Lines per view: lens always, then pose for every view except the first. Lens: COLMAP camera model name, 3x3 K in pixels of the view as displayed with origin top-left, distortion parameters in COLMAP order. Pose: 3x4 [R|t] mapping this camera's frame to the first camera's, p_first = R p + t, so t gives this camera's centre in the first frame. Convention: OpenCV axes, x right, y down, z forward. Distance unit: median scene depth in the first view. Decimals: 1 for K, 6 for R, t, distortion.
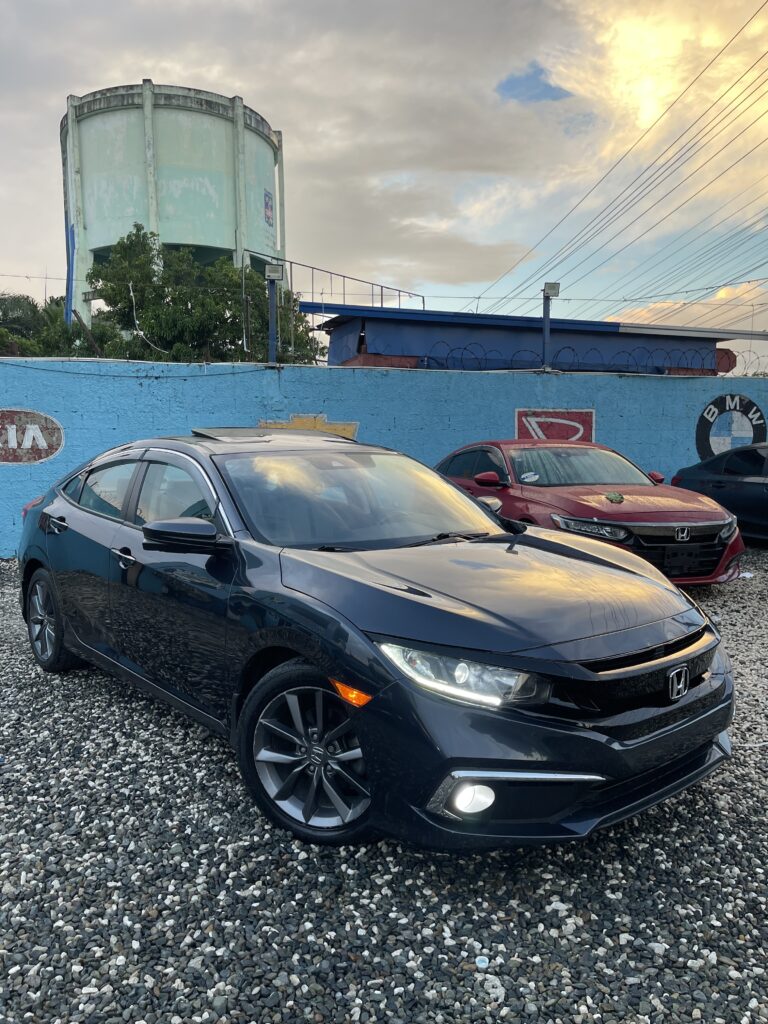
lens RADIAL K [[761.1, 0, 384.0], [0, 761.1, 512.0], [0, 0, 1]] dist [0.085913, -0.107110]
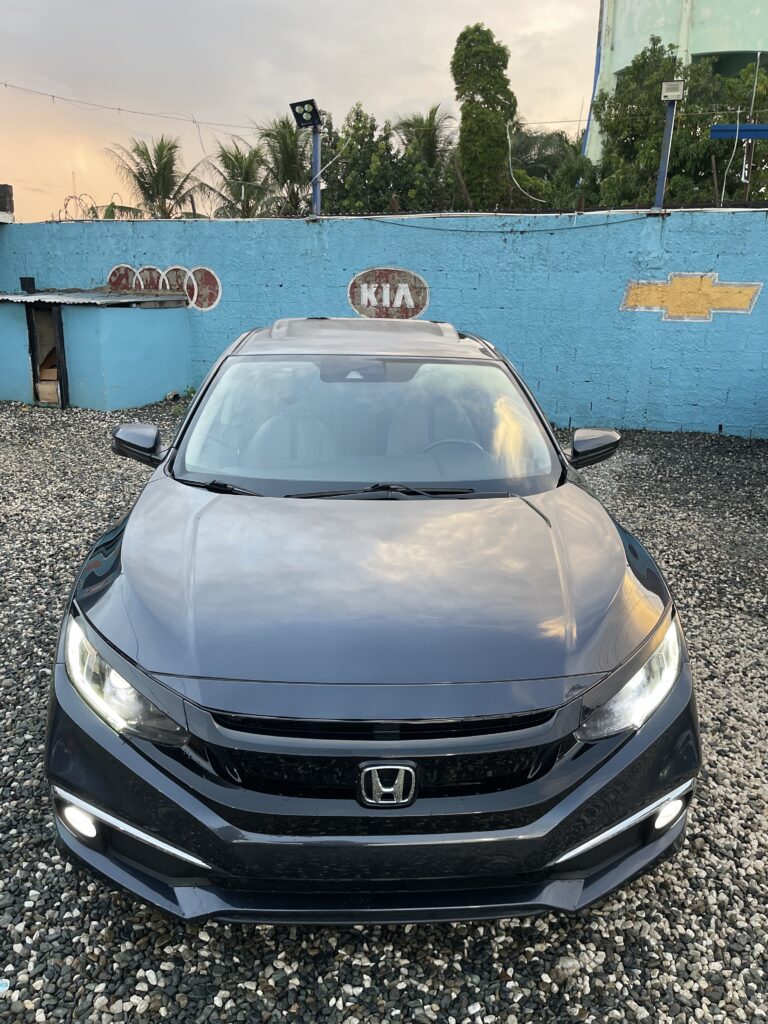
lens RADIAL K [[761.1, 0, 384.0], [0, 761.1, 512.0], [0, 0, 1]] dist [0.085913, -0.107110]
pose [[0.799035, 0.192714, -0.569565, 0.167460], [-0.078165, 0.972501, 0.219392, -0.036577], [0.596182, -0.130782, 0.792125, 0.116784]]
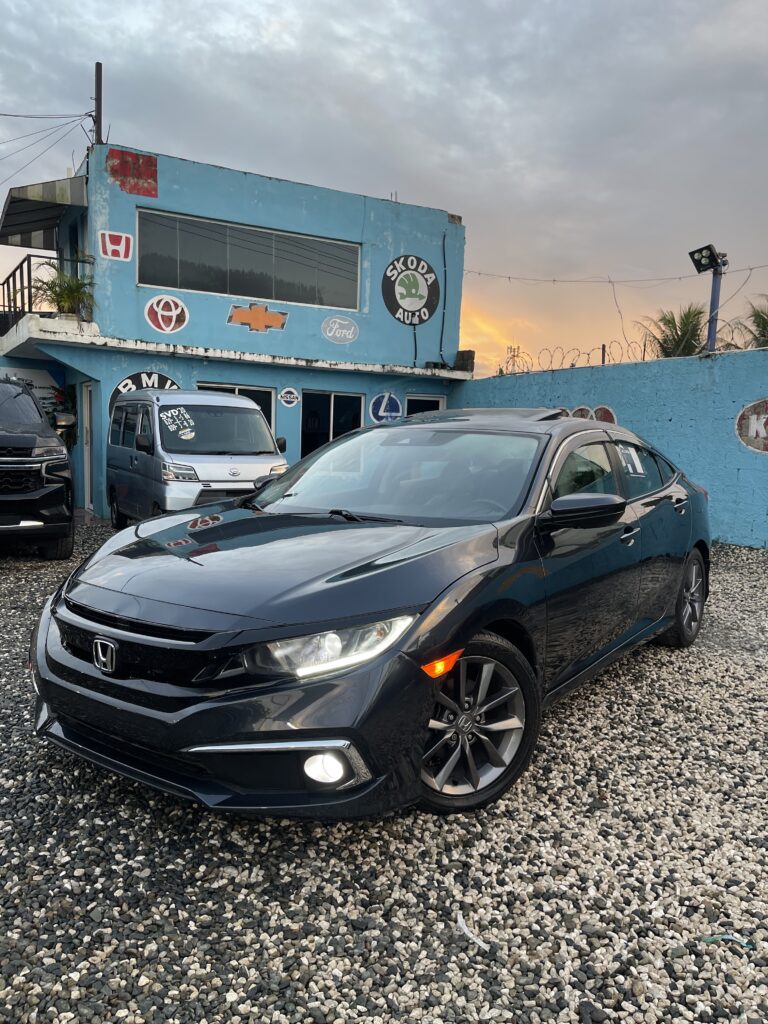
lens RADIAL K [[761.1, 0, 384.0], [0, 761.1, 512.0], [0, 0, 1]] dist [0.085913, -0.107110]
pose [[0.263521, 0.109966, -0.958365, 0.324894], [-0.106458, 0.990728, 0.084406, -0.018151], [0.958761, 0.079782, 0.272784, 0.247822]]
